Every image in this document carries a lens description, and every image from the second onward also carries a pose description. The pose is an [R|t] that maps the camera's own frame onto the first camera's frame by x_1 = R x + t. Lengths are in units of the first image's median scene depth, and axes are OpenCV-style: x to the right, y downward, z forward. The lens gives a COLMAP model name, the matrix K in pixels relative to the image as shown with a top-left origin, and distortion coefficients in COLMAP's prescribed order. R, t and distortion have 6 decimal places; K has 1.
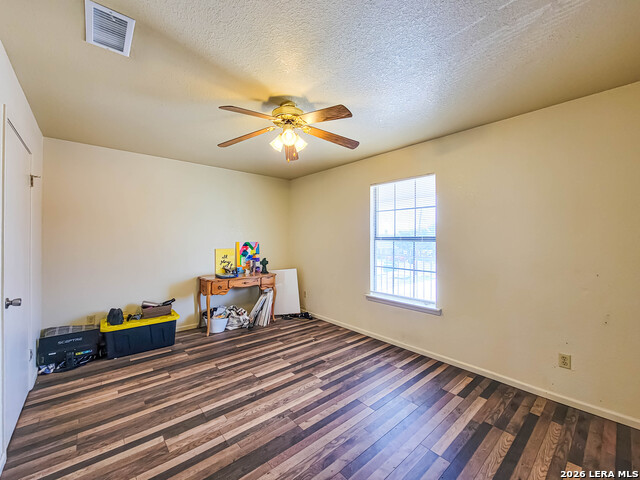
lens RADIAL K [[264.2, 0, 315.7], [0, 264.2, 235.5], [0, 0, 1]] dist [-0.000017, -0.000098]
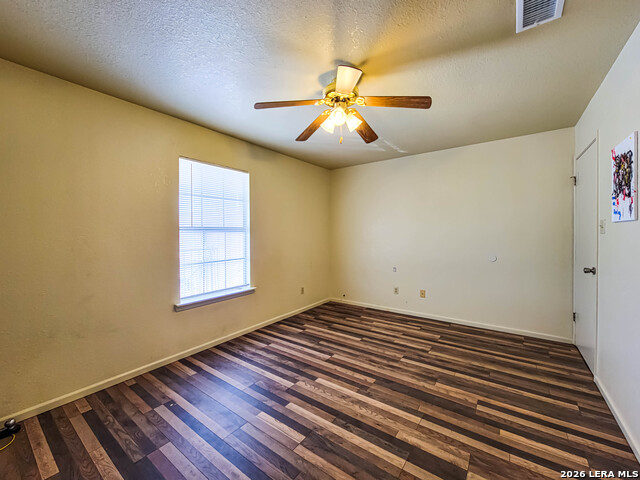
lens RADIAL K [[264.2, 0, 315.7], [0, 264.2, 235.5], [0, 0, 1]] dist [-0.000017, -0.000098]
pose [[-0.219738, -0.011476, 0.975491, -0.827790], [-0.002350, 0.999934, 0.011234, 0.030606], [-0.975556, 0.000176, -0.219751, 1.079327]]
